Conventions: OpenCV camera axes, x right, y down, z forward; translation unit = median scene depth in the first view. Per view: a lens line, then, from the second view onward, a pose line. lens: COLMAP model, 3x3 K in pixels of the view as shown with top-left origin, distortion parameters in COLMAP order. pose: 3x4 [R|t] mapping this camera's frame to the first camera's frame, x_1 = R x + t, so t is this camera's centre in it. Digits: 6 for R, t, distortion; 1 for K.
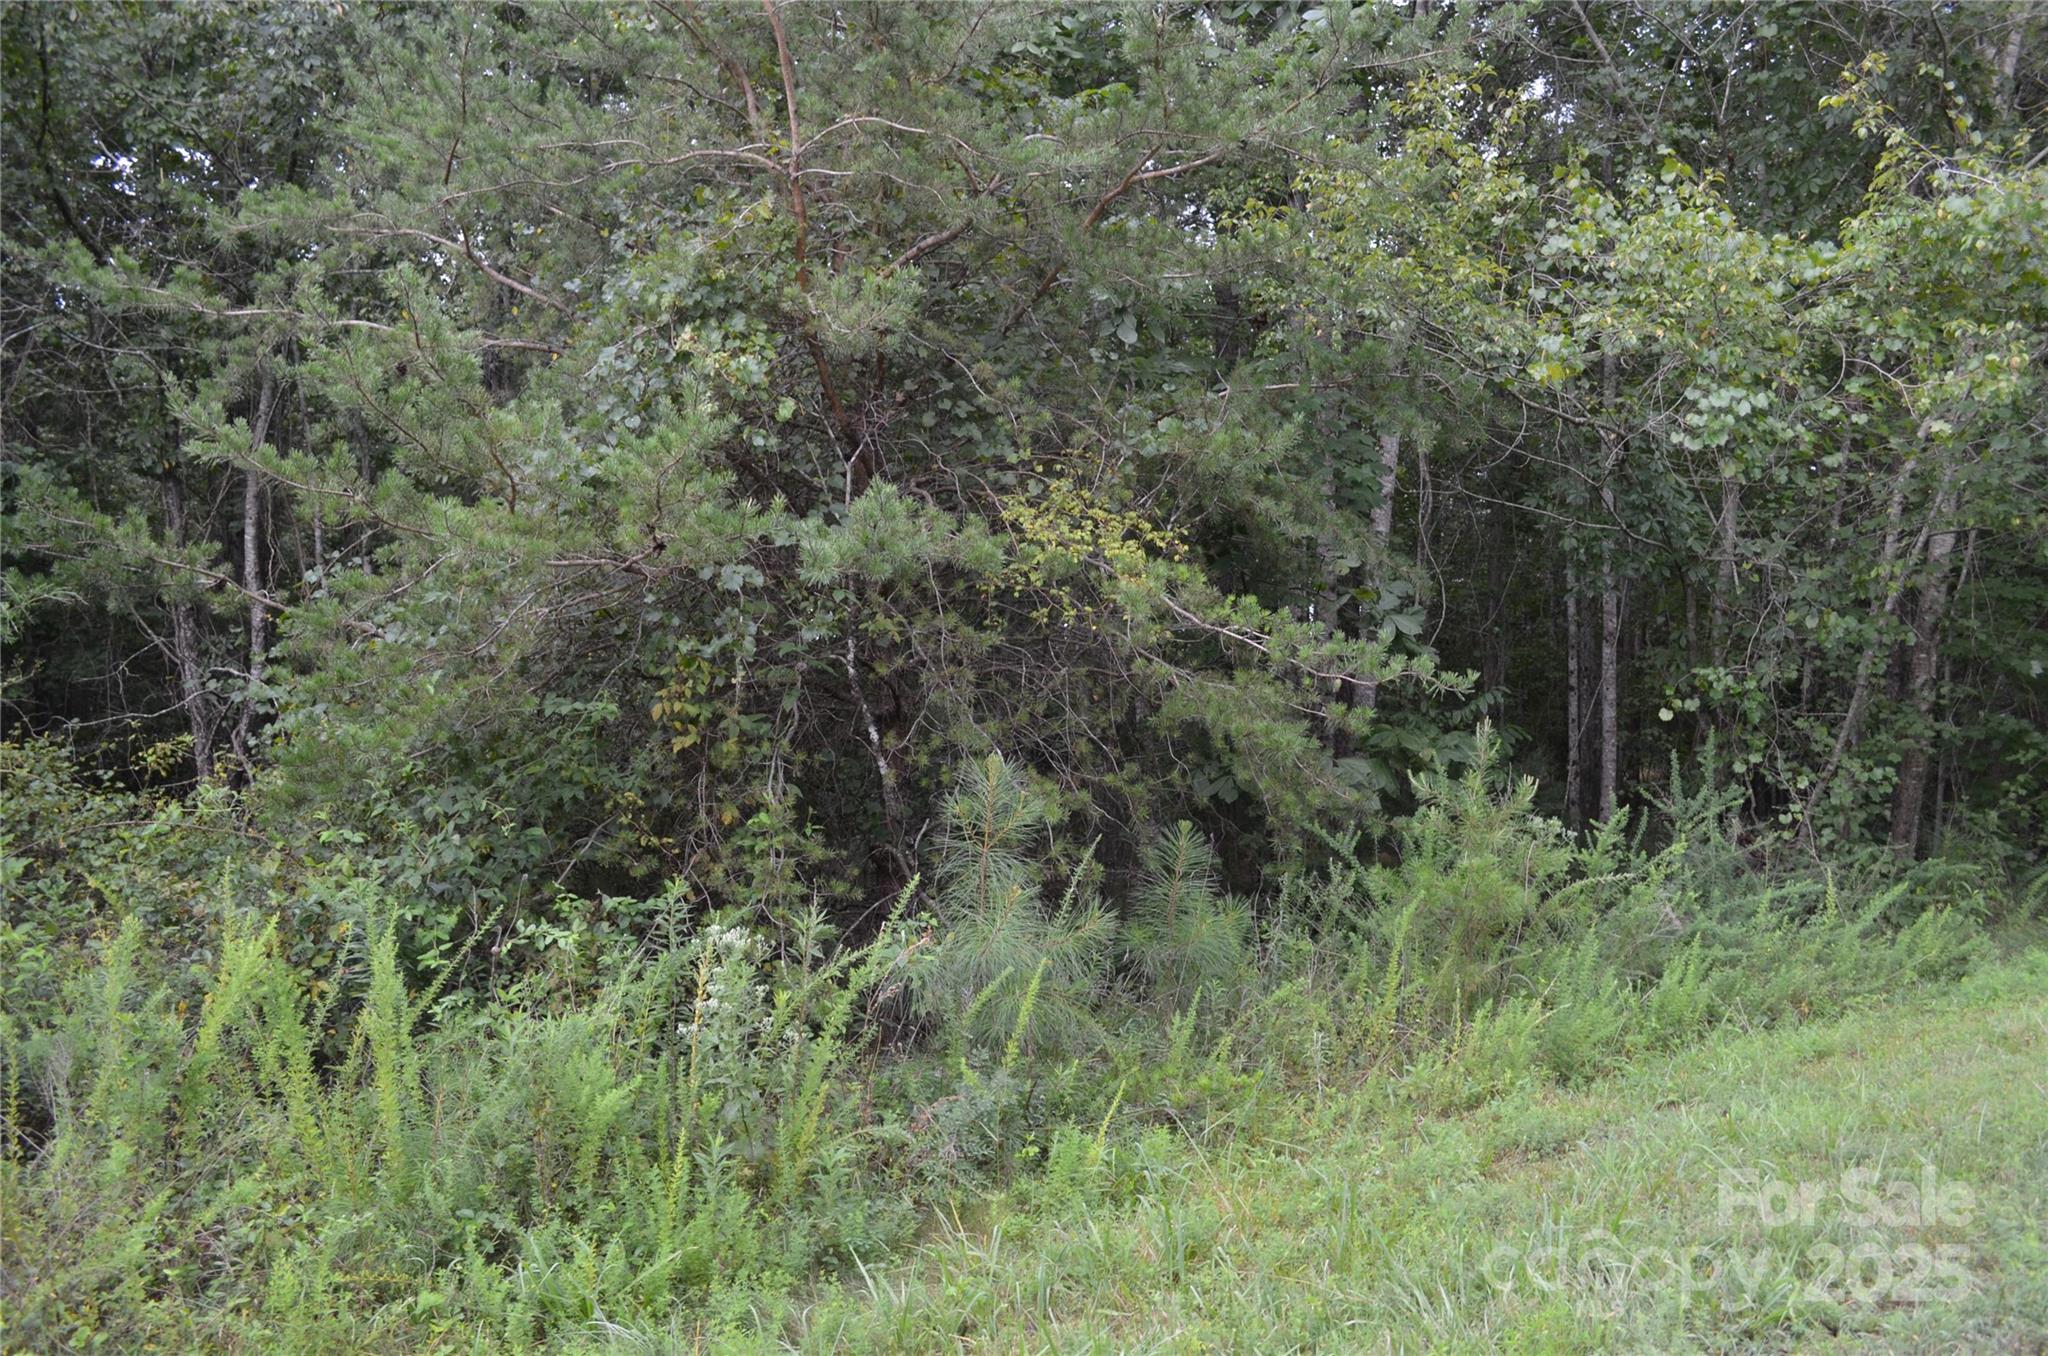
lens RADIAL K [[1713.4, 0, 1024.0], [0, 1713.4, 678.0], [0, 0, 1]] dist [-0.109528, 0.012299]
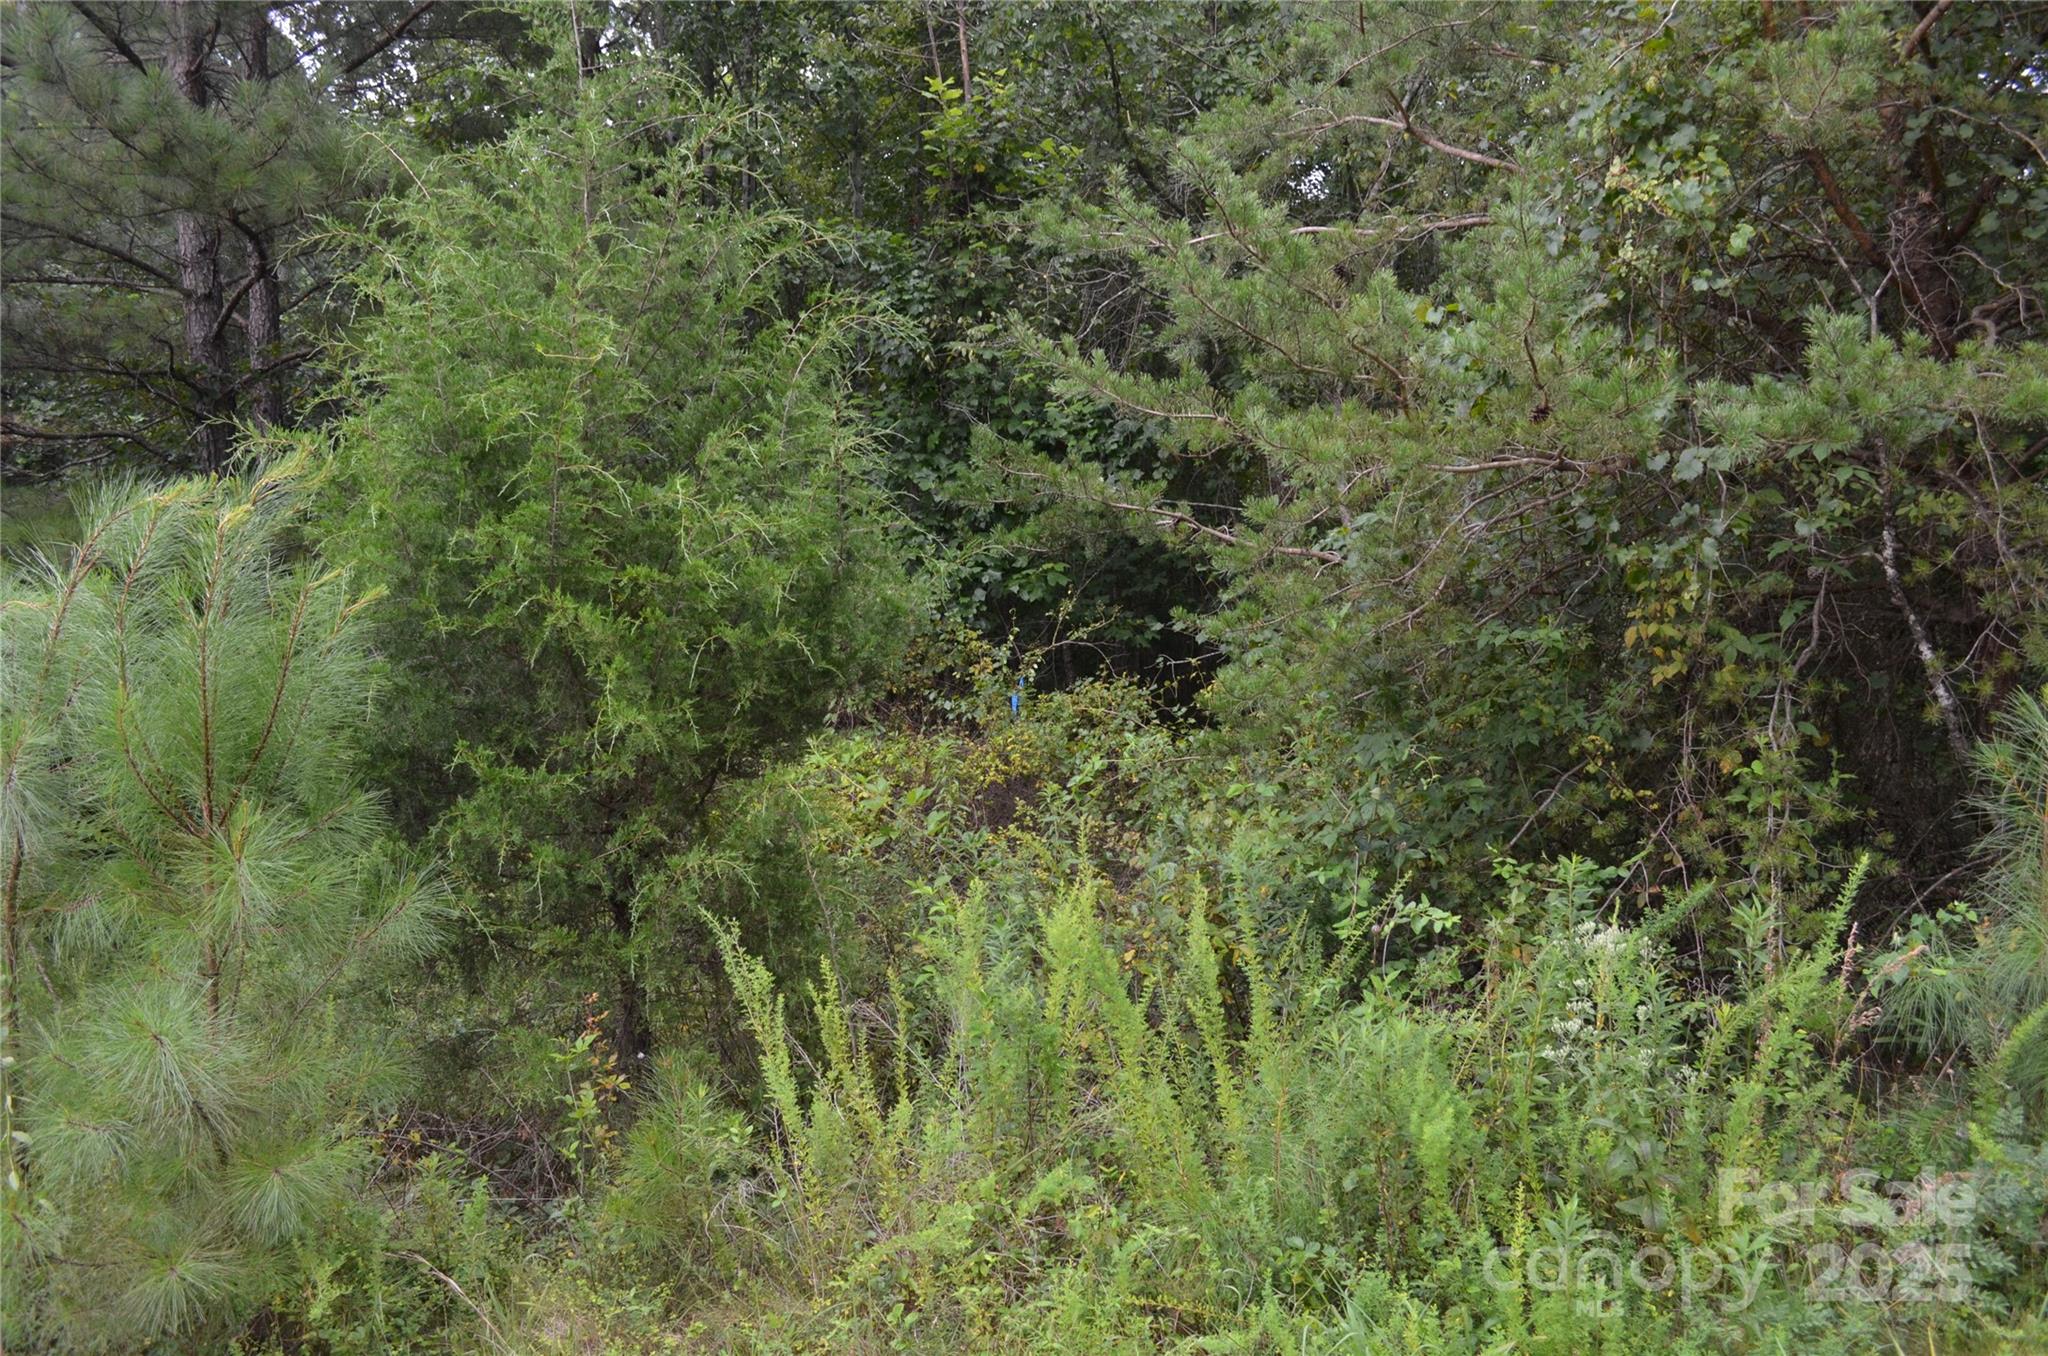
lens RADIAL K [[1671.6, 0, 1024.0], [0, 1671.6, 678.0], [0, 0, 1]] dist [-0.079436, -0.002626]
pose [[0.753124, -0.022833, -0.657482, 0.091518], [0.058468, 0.997766, 0.032323, -0.003163], [0.655276, -0.062785, 0.752776, 0.211963]]
